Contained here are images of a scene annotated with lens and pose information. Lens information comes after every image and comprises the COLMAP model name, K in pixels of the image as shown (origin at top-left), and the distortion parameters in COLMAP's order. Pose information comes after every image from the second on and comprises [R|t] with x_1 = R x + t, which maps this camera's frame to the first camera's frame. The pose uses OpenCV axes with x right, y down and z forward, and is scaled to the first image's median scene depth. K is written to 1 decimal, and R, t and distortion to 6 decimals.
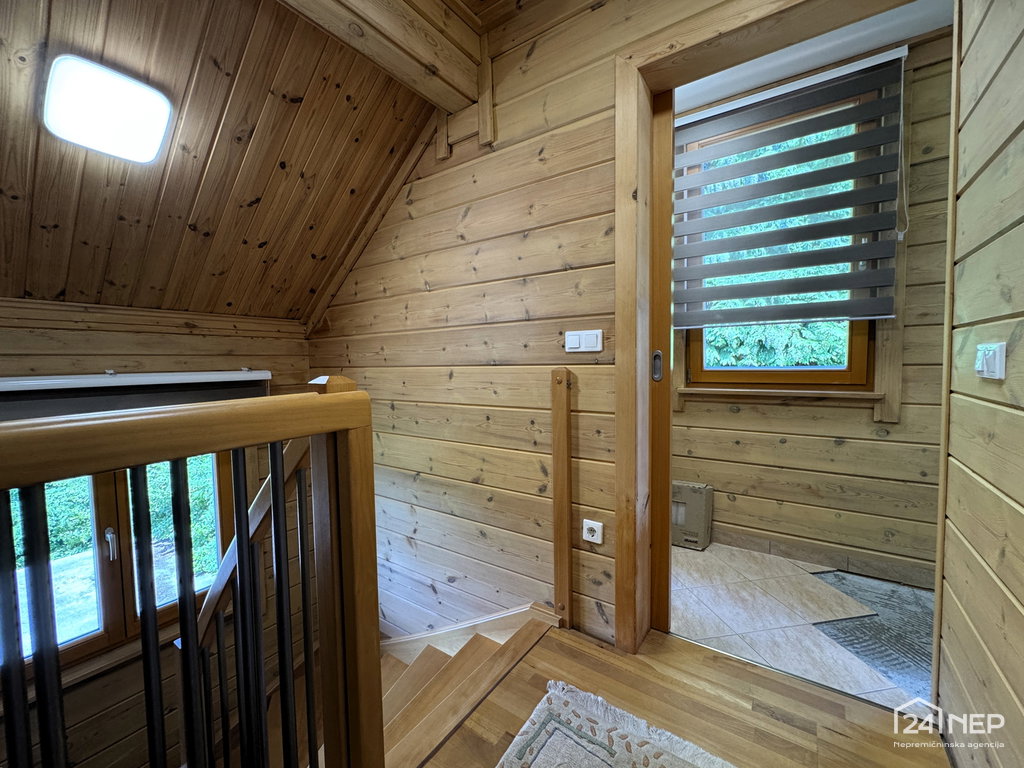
lens RADIAL K [[416.7, 0, 514.0], [0, 416.7, 382.6], [0, 0, 1]] dist [-0.003064, 0.000424]
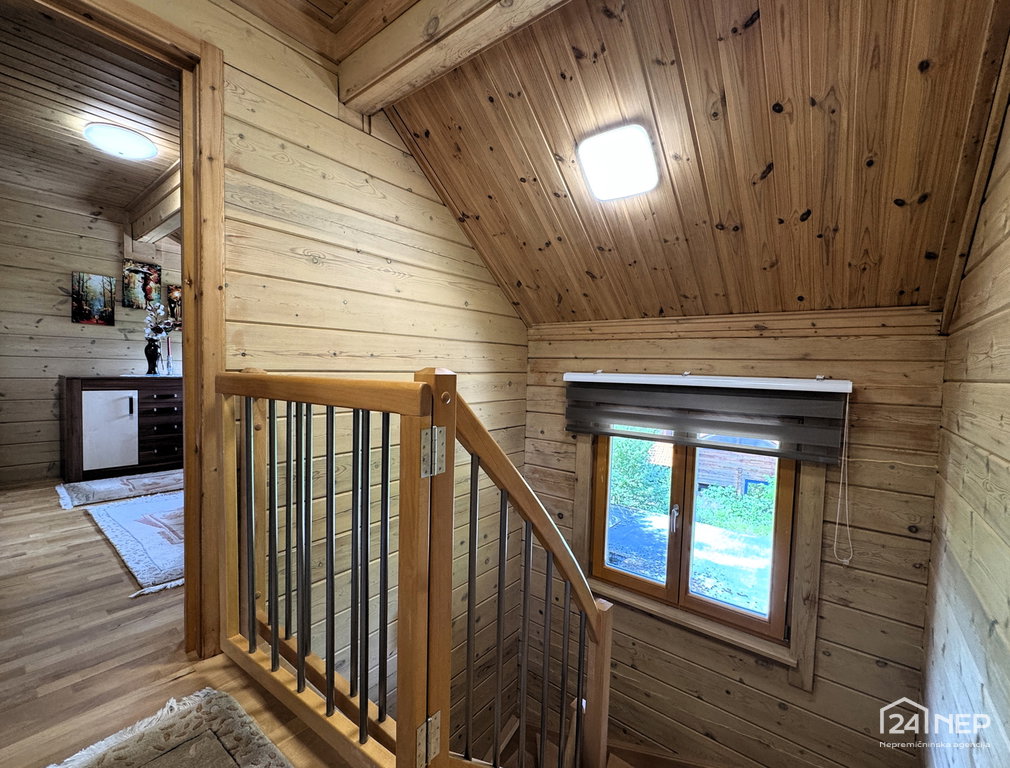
lens RADIAL K [[434.9, 0, 474.8], [0, 434.9, 391.9], [0, 0, 1]] dist [0.000470, -0.000244]
pose [[-0.095477, 0.069799, -0.992982, 0.284014], [-0.076612, 0.994065, 0.077241, -0.021647], [0.992479, 0.083449, -0.089563, 0.494340]]
